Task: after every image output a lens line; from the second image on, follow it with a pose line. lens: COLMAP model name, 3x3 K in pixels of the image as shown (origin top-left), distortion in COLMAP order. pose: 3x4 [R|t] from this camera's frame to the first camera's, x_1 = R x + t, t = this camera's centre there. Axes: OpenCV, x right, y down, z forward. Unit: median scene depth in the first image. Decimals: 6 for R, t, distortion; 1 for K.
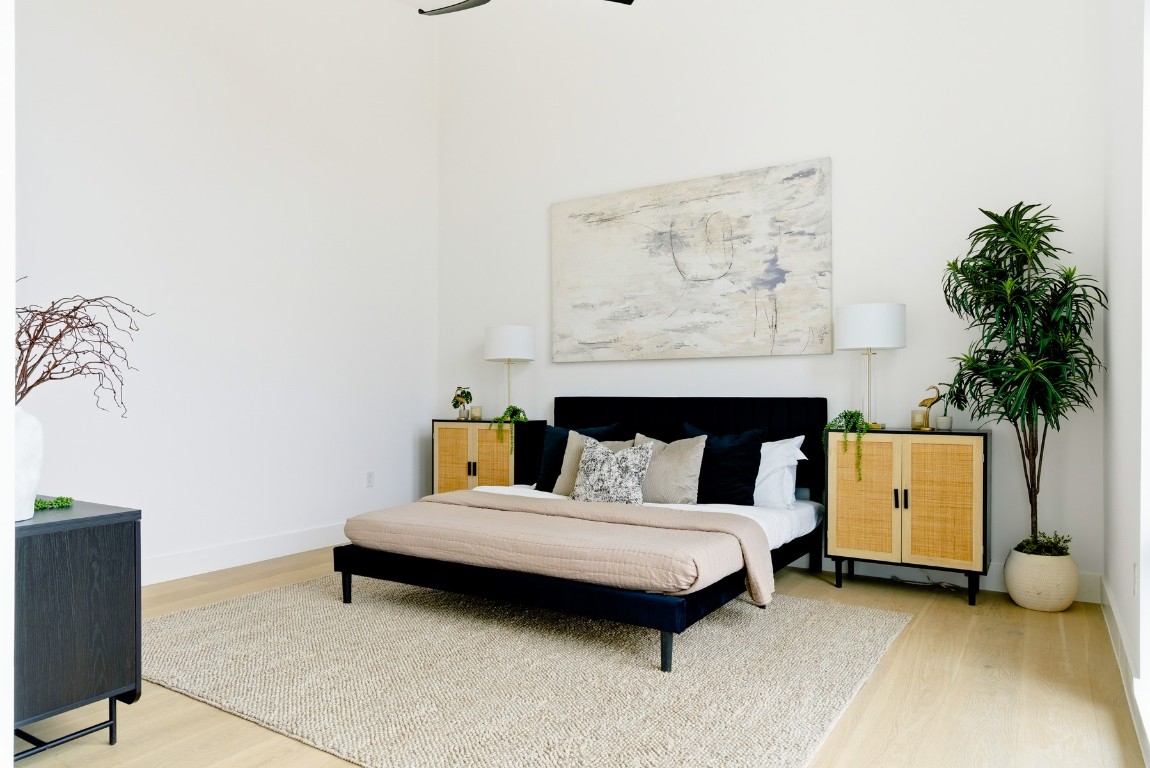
lens RADIAL K [[741.2, 0, 575.0], [0, 741.2, 384.3], [0, 0, 1]] dist [-0.000851, -0.000253]
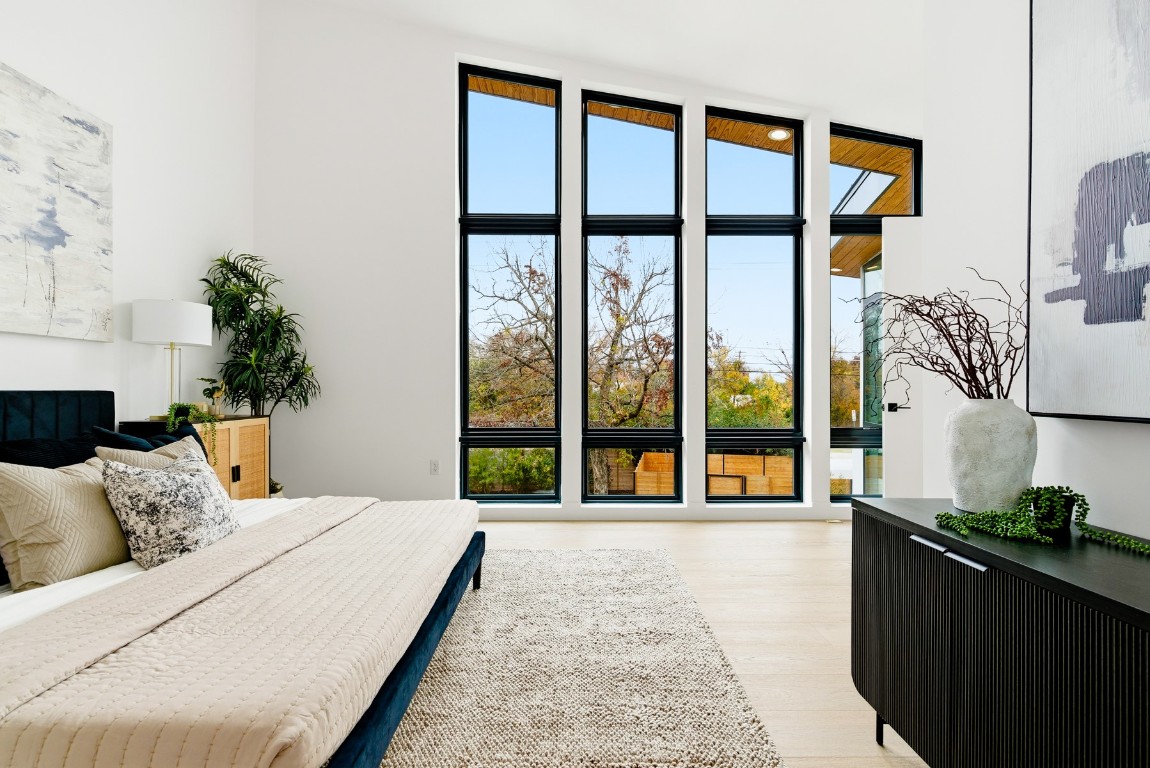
lens RADIAL K [[514.5, 0, 574.4], [0, 514.5, 387.7], [0, 0, 1]] dist [0.000415, 0.000075]
pose [[-0.553904, 0.000793, 0.832580, -0.481136], [-0.002258, 0.999994, -0.002454, 0.014355], [-0.832577, -0.003239, -0.553899, 0.847414]]
